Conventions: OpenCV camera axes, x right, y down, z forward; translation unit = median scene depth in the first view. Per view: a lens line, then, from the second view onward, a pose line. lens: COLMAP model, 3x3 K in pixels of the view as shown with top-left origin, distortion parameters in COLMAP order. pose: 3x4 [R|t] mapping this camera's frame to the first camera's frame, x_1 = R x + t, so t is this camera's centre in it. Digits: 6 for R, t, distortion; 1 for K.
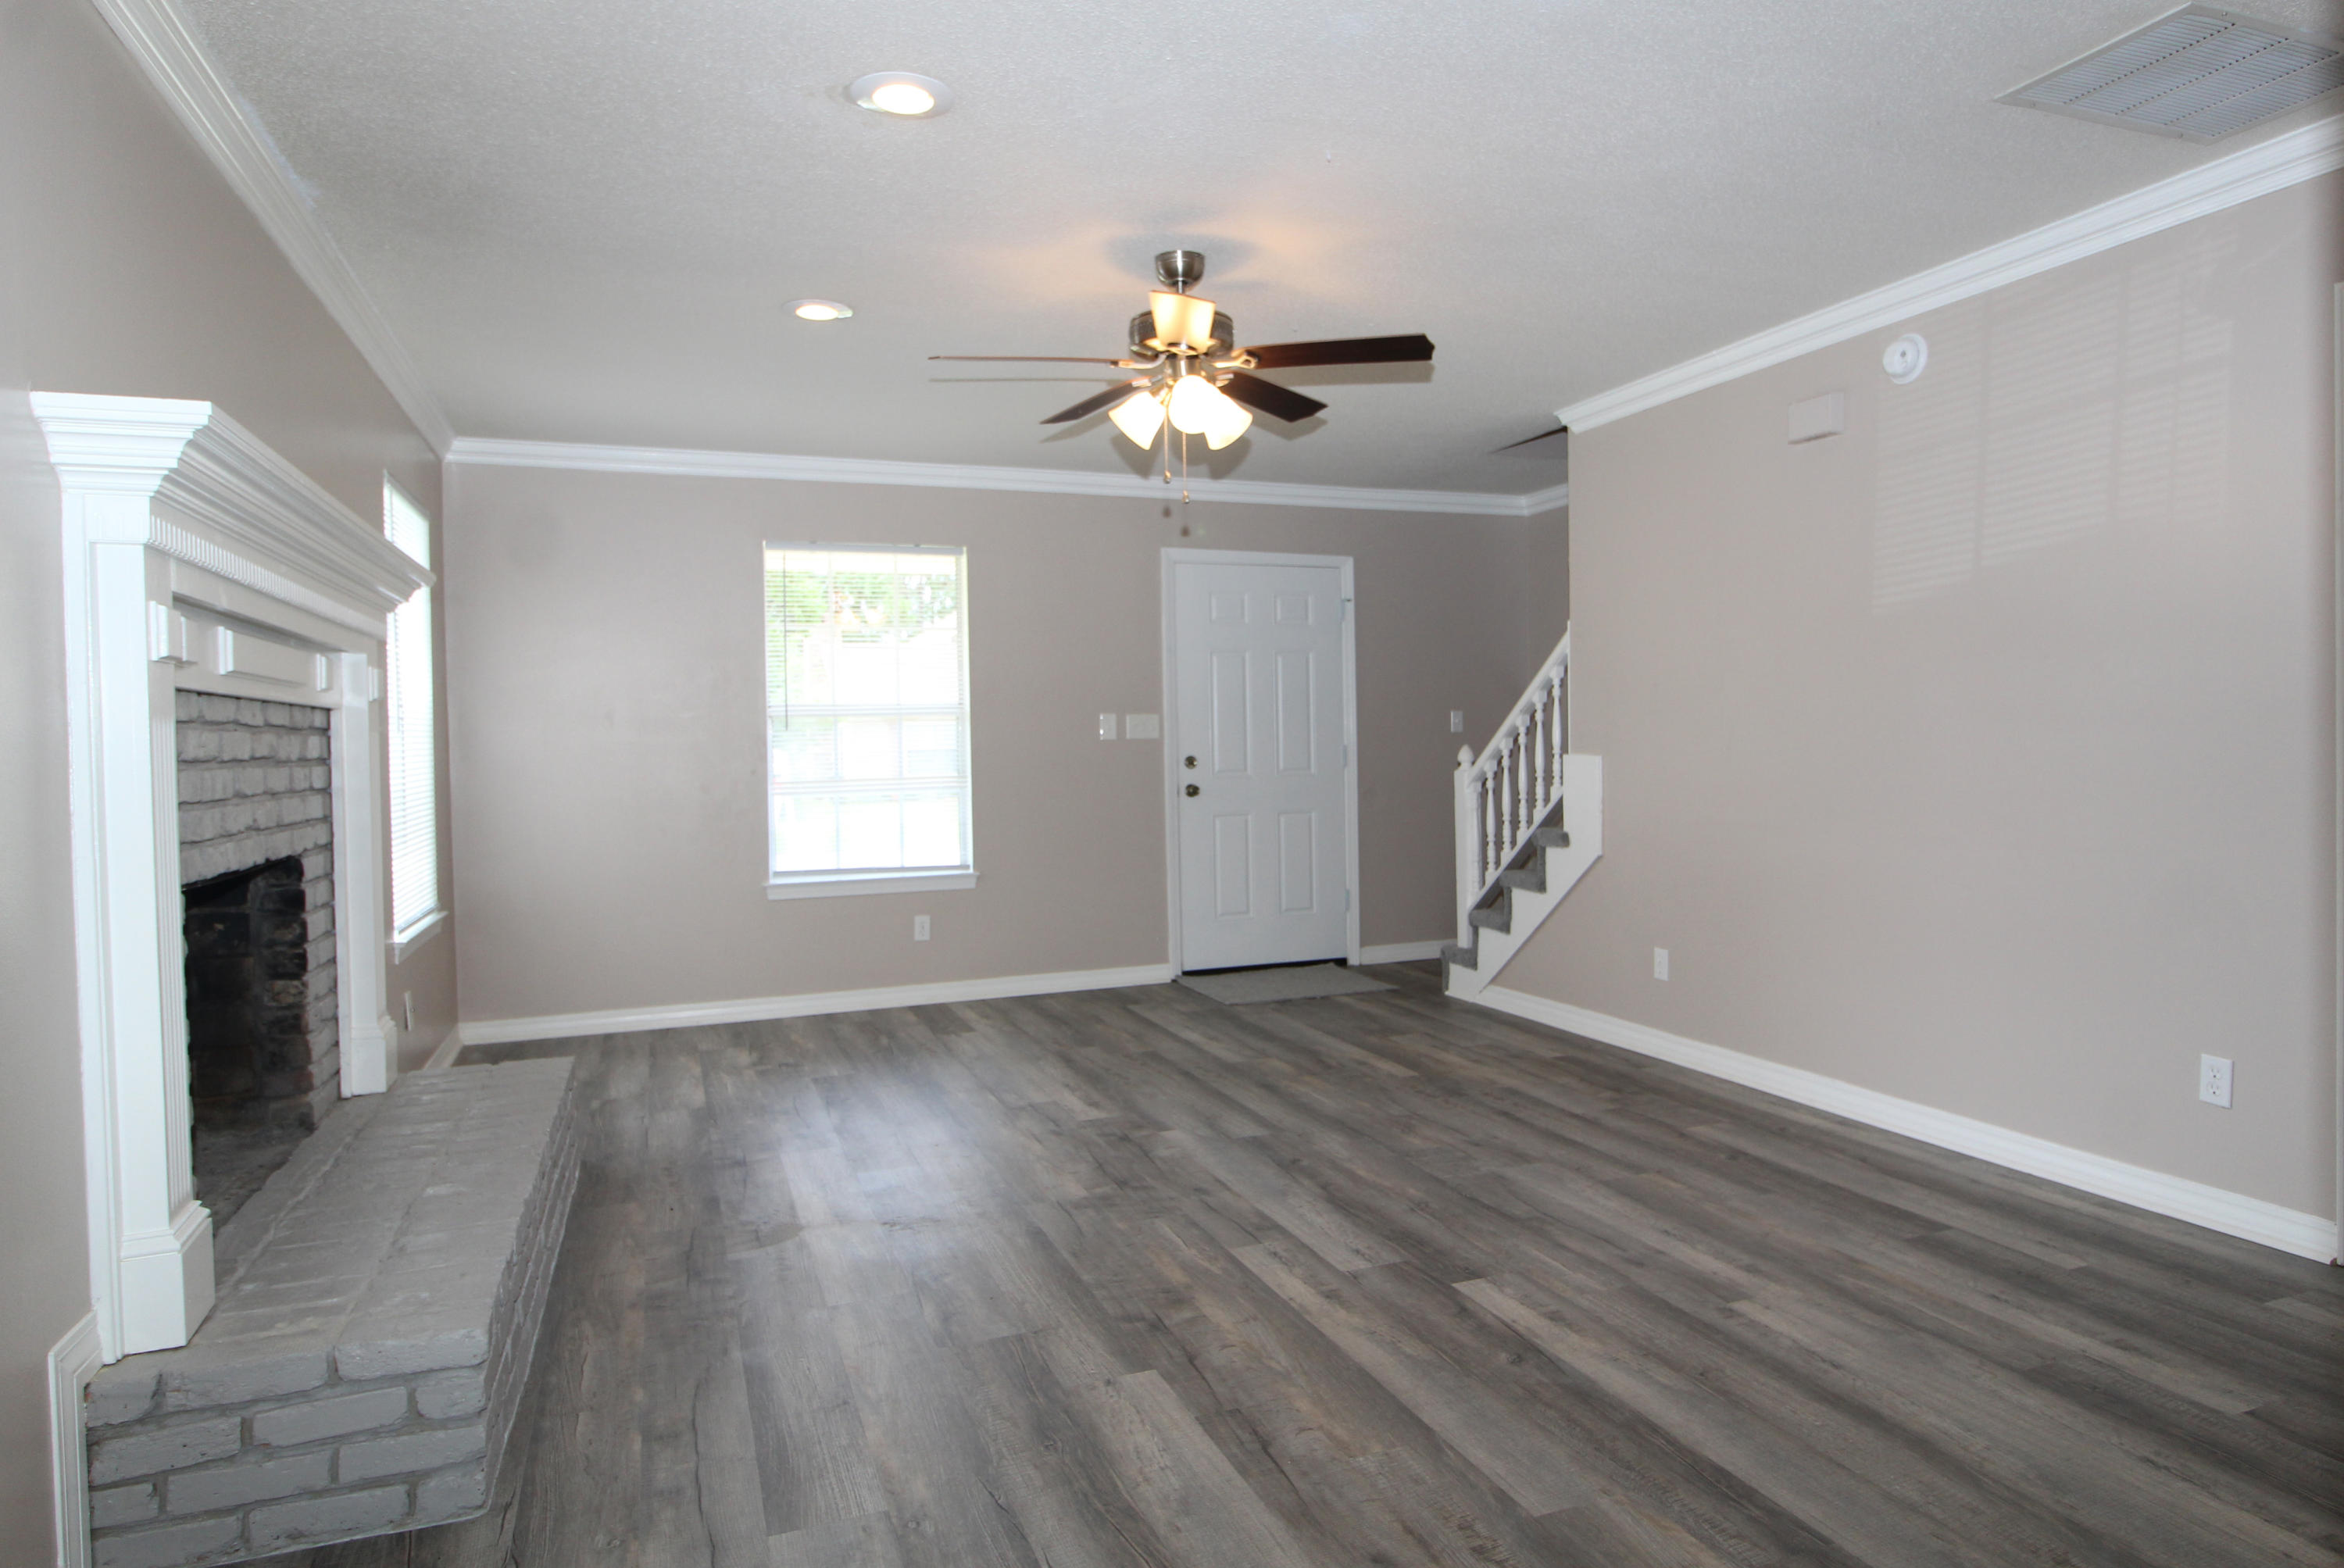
lens RADIAL K [[1373.7, 0, 1178.2], [0, 1373.7, 784.0], [0, 0, 1]] dist [0.000612, -0.006736]
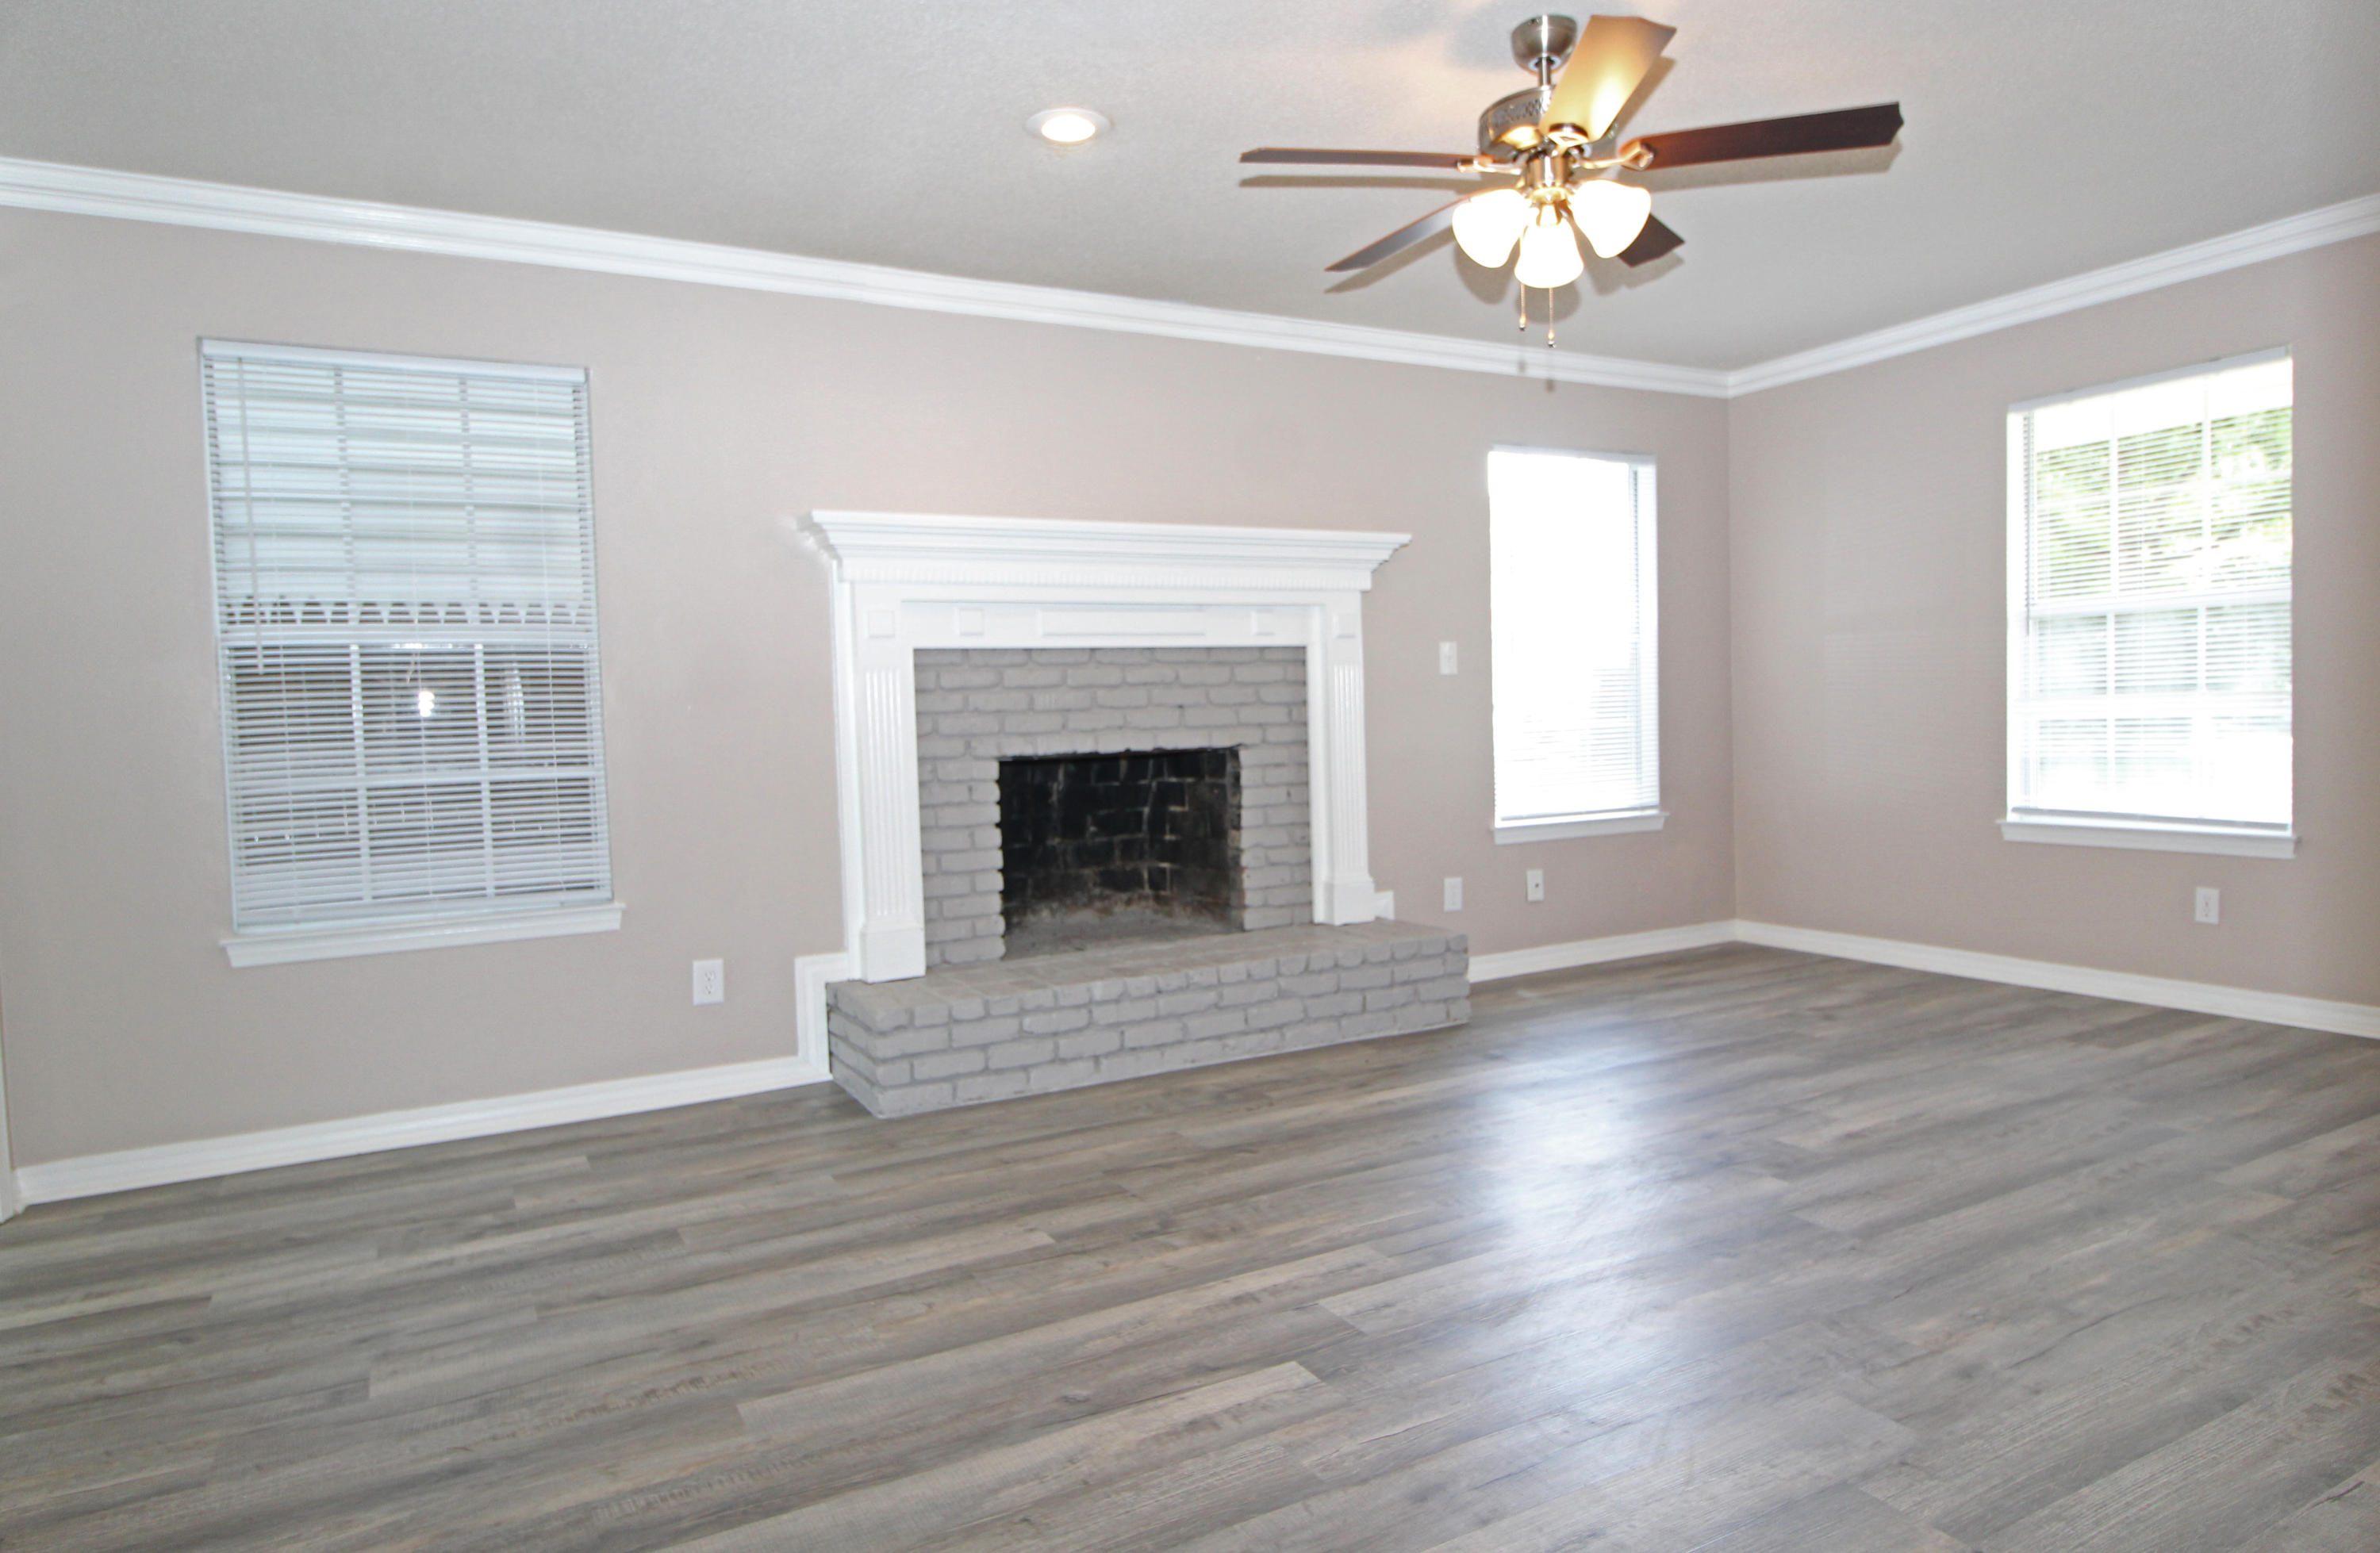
lens RADIAL K [[1399.8, 0, 1258.1], [0, 1399.8, 786.9], [0, 0, 1]] dist [0.004714, -0.005478]
pose [[0.169783, 0.069274, -0.983044, 0.855692], [-0.001872, 0.997547, 0.069972, -0.012071], [0.985480, -0.010040, 0.169496, 0.767114]]
